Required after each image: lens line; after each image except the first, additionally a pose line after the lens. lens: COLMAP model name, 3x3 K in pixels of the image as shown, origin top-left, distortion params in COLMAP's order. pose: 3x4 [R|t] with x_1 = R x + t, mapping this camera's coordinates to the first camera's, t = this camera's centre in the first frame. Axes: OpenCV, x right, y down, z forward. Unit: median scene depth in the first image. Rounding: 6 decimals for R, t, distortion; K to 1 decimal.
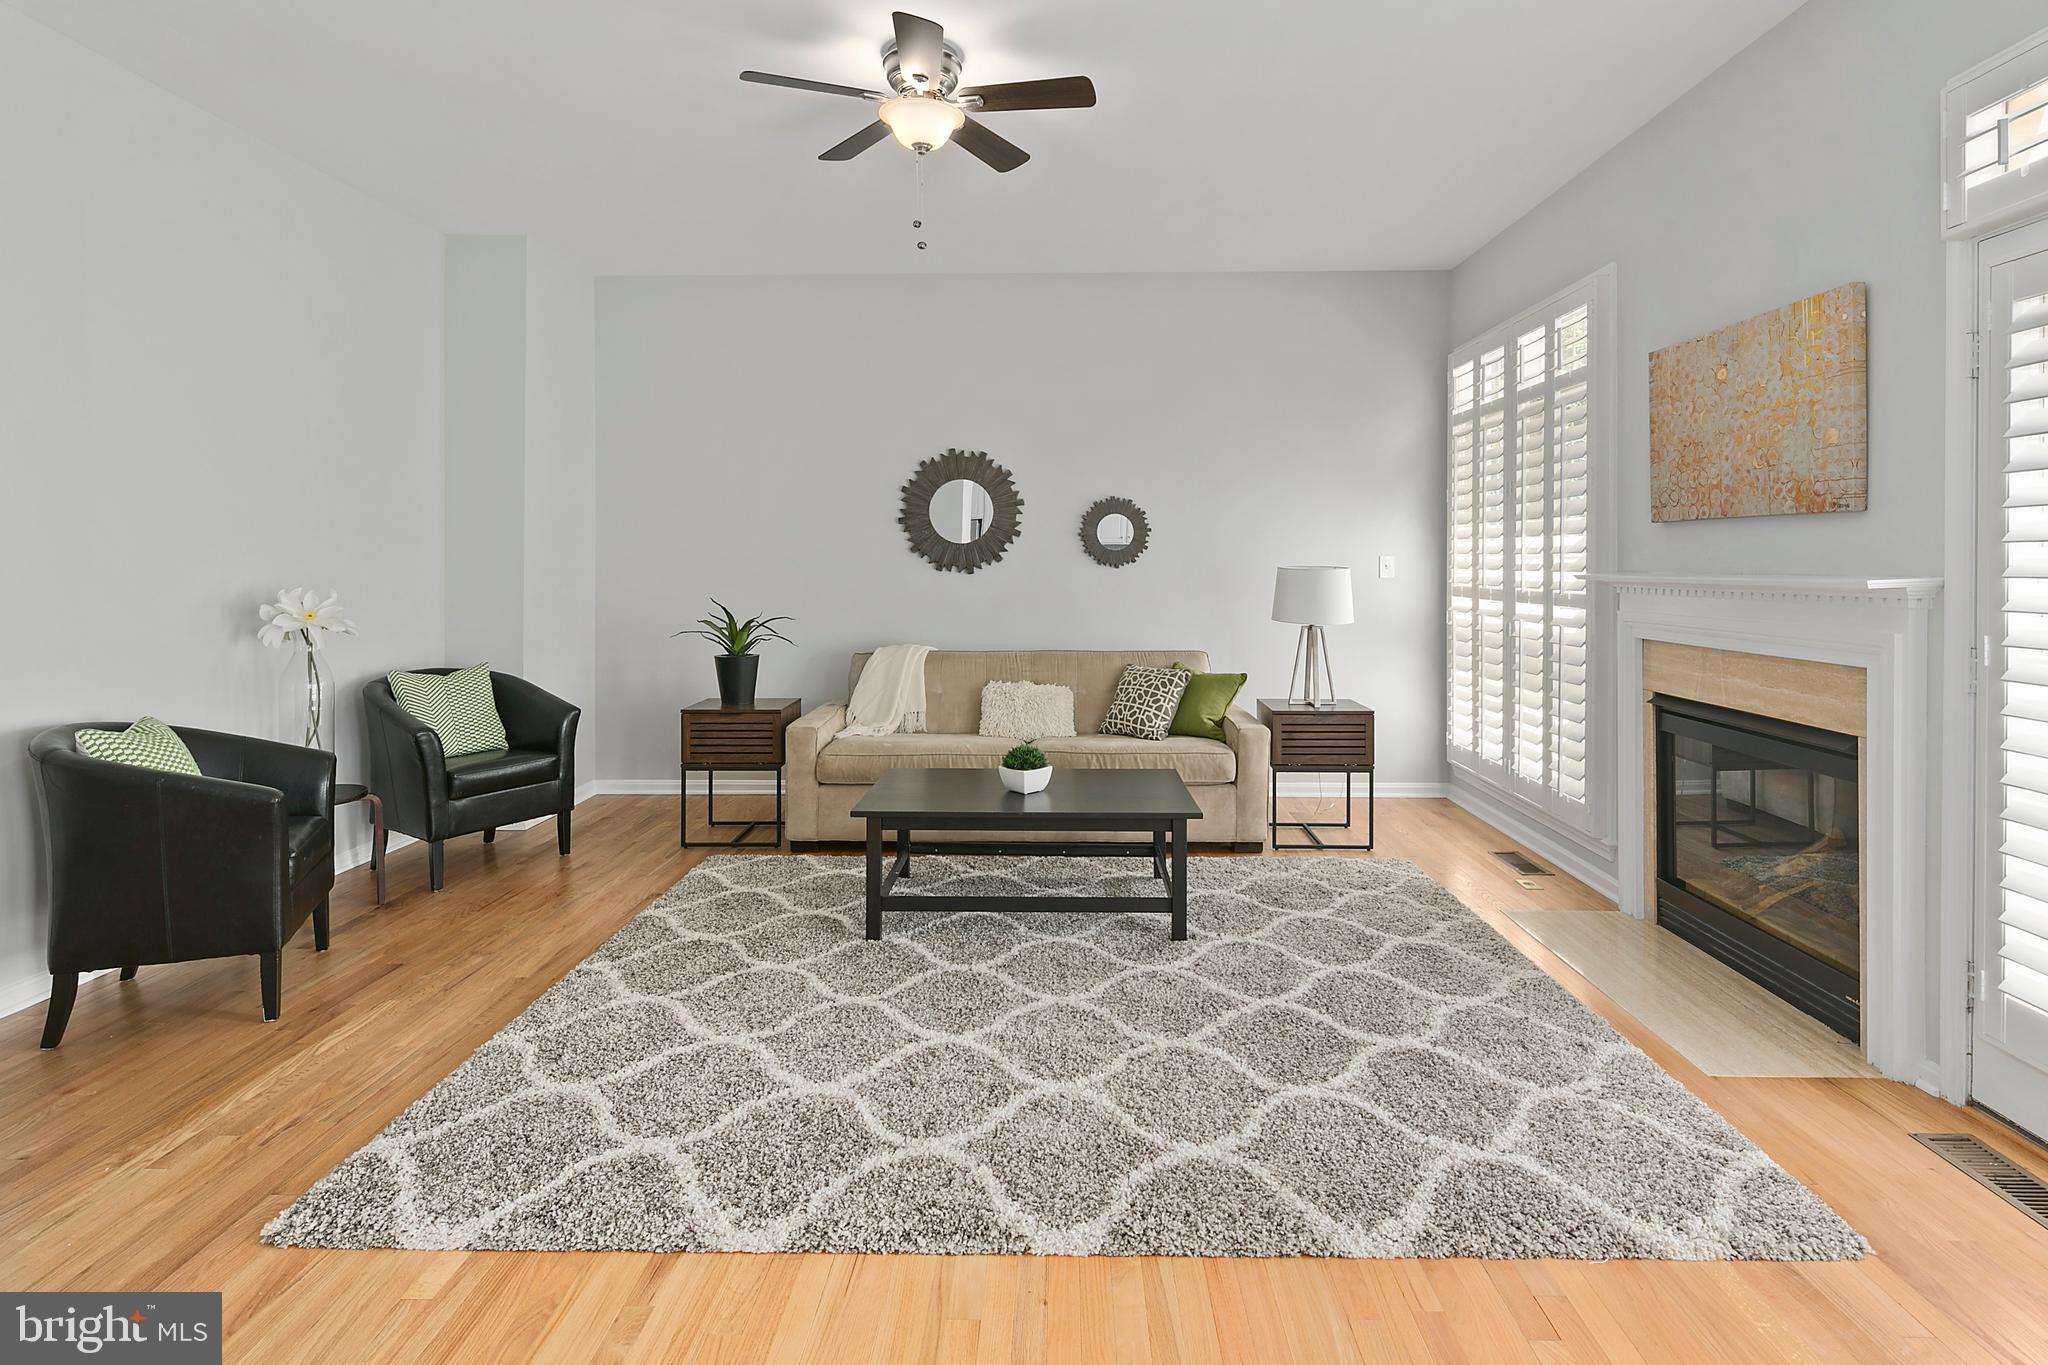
lens RADIAL K [[1008.7, 0, 995.4], [0, 1008.7, 566.4], [0, 0, 1]] dist [0.001709, -0.000273]
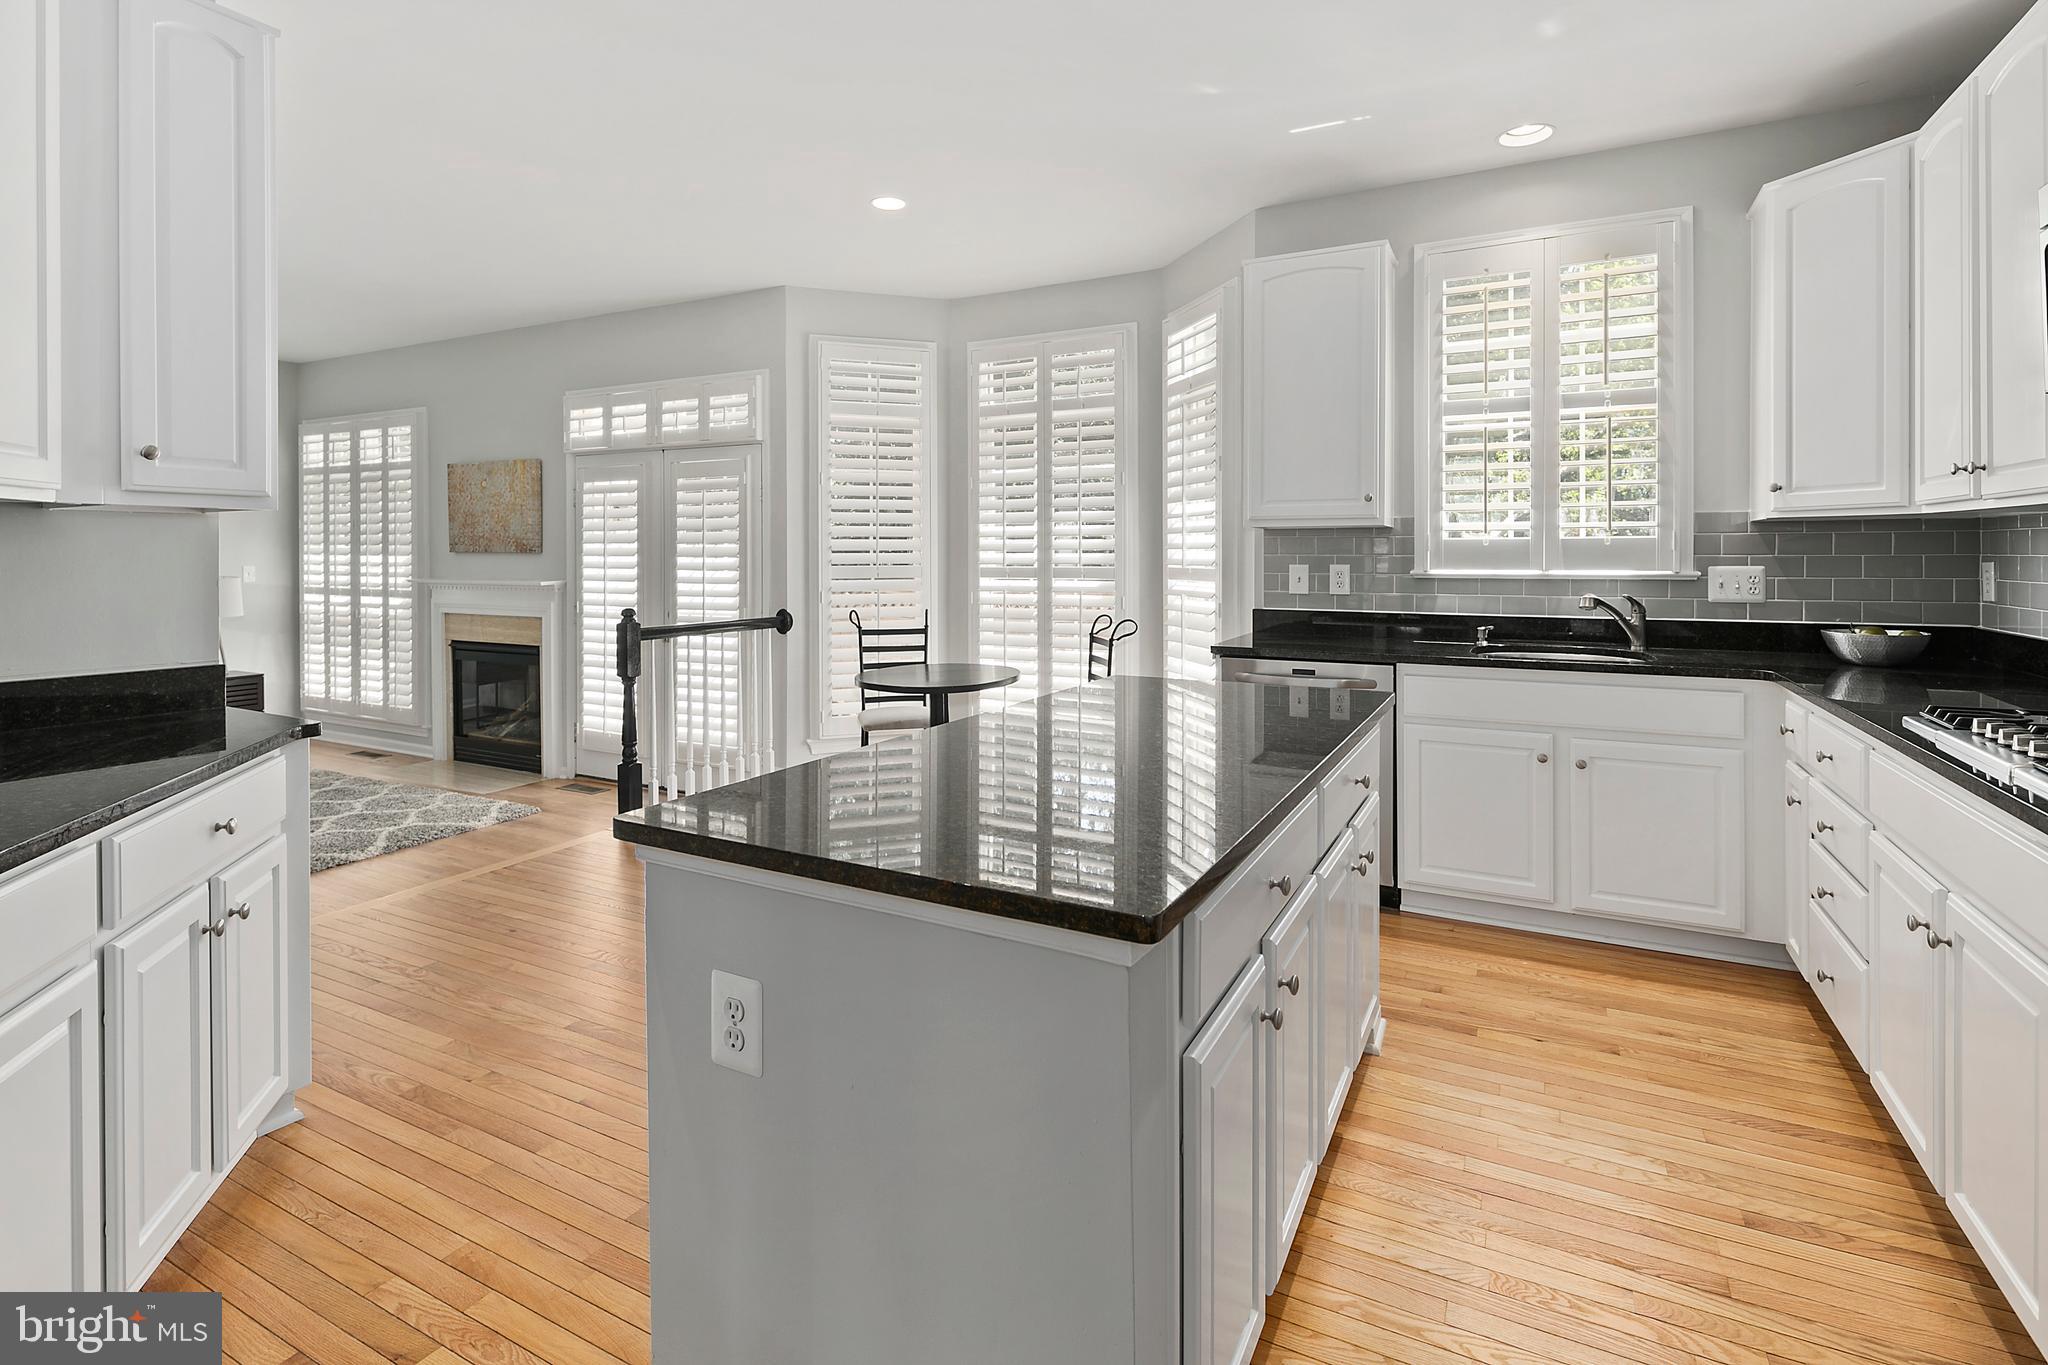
lens RADIAL K [[979.1, 0, 1026.7], [0, 979.1, 557.7], [0, 0, 1]] dist [-0.011350, -0.000100]
pose [[0.399592, -0.009537, 0.916643, -0.529069], [0.004806, 0.999954, 0.008308, -0.036623], [-0.916680, 0.001086, 0.399620, -0.647188]]
